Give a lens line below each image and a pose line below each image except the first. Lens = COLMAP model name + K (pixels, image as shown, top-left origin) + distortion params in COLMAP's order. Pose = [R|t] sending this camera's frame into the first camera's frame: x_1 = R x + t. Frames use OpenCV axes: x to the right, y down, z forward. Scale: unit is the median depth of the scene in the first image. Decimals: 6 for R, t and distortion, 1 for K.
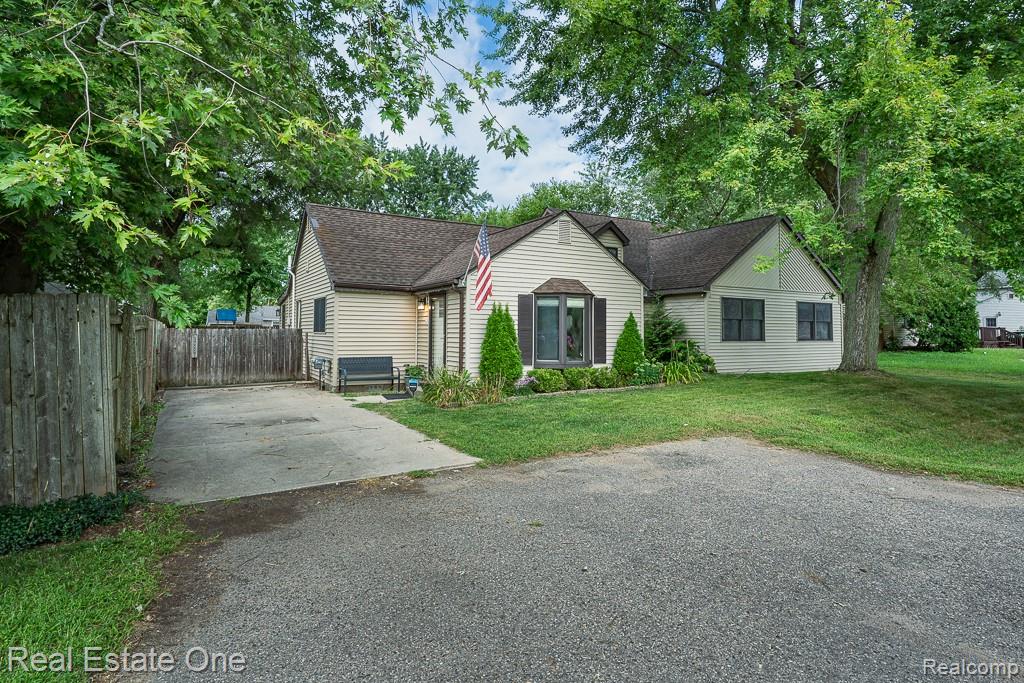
lens RADIAL K [[515.9, 0, 511.5], [0, 515.9, 342.0], [0, 0, 1]] dist [-0.004360, 0.000088]
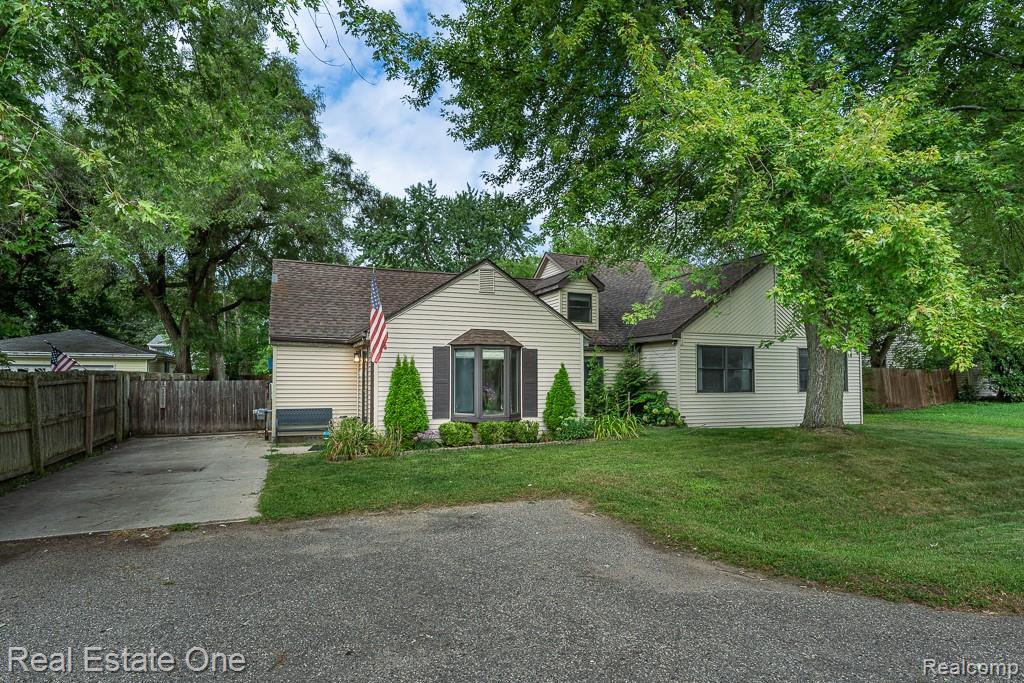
lens RADIAL K [[527.8, 0, 513.8], [0, 527.8, 393.7], [0, 0, 1]] dist [-0.005784, 0.000236]
pose [[0.988928, 0.002127, -0.148384, 0.290420], [-0.000703, 0.999953, 0.009647, -0.011081], [0.148398, -0.009435, 0.988883, 0.023131]]
